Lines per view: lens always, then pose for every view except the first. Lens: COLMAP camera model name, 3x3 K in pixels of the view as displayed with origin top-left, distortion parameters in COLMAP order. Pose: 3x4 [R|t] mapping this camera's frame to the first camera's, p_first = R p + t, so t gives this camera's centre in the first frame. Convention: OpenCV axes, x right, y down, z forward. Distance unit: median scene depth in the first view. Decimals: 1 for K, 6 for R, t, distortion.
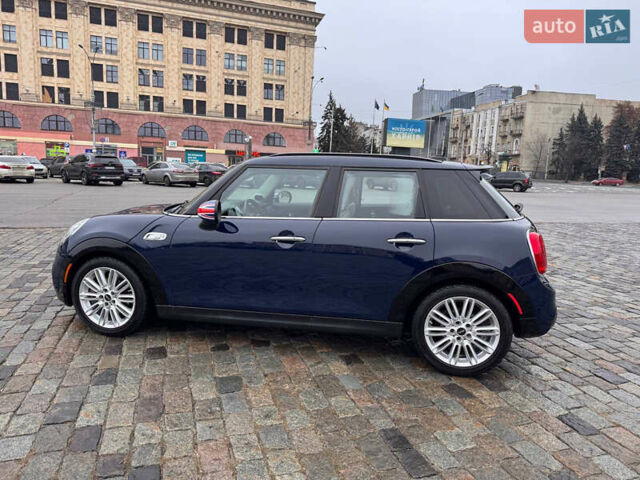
lens RADIAL K [[442.3, 0, 322.9], [0, 442.3, 238.9], [0, 0, 1]] dist [0.060081, -0.074061]
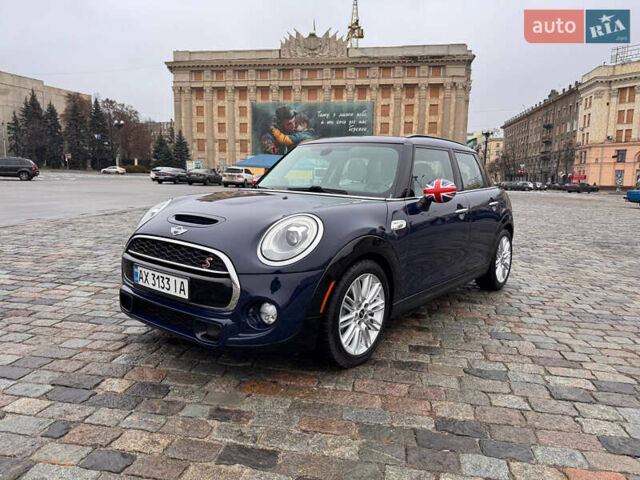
lens RADIAL K [[442.3, 0, 322.9], [0, 442.3, 238.9], [0, 0, 1]] dist [0.060081, -0.074061]
pose [[0.481385, -0.140912, 0.865108, -1.179809], [0.117356, 0.988468, 0.095703, -0.076041], [-0.868617, 0.055456, 0.492371, 0.698088]]
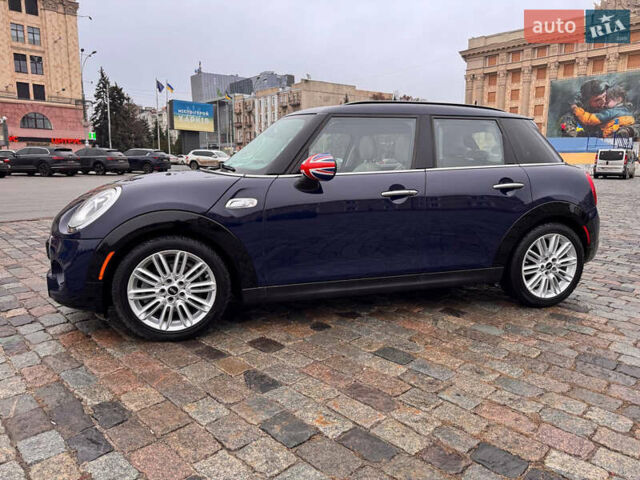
lens RADIAL K [[442.3, 0, 322.9], [0, 442.3, 238.9], [0, 0, 1]] dist [0.060081, -0.074061]
pose [[0.897350, -0.104508, 0.428767, -0.584153], [0.090143, 0.994478, 0.053737, 0.028512], [-0.432016, -0.009571, 0.901815, 0.222306]]
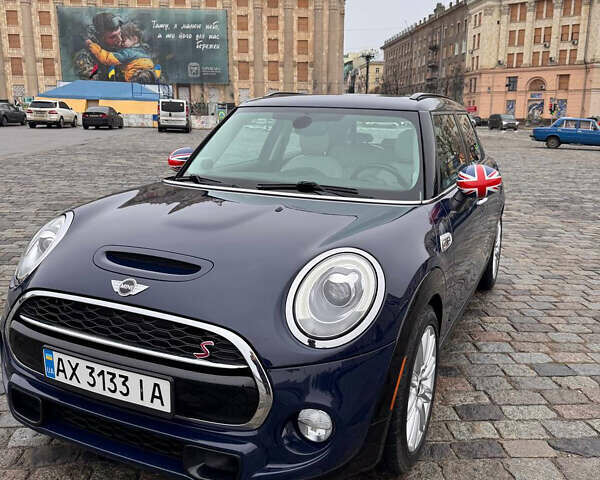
lens RADIAL K [[557.0, 0, 300.5], [0, 557.0, 233.1], [0, 0, 1]] dist [0.088558, -0.168660]
pose [[0.266524, -0.228973, 0.936235, -1.100666], [0.130688, 0.970986, 0.200268, -0.185633], [-0.954927, 0.068979, 0.288715, 0.958647]]
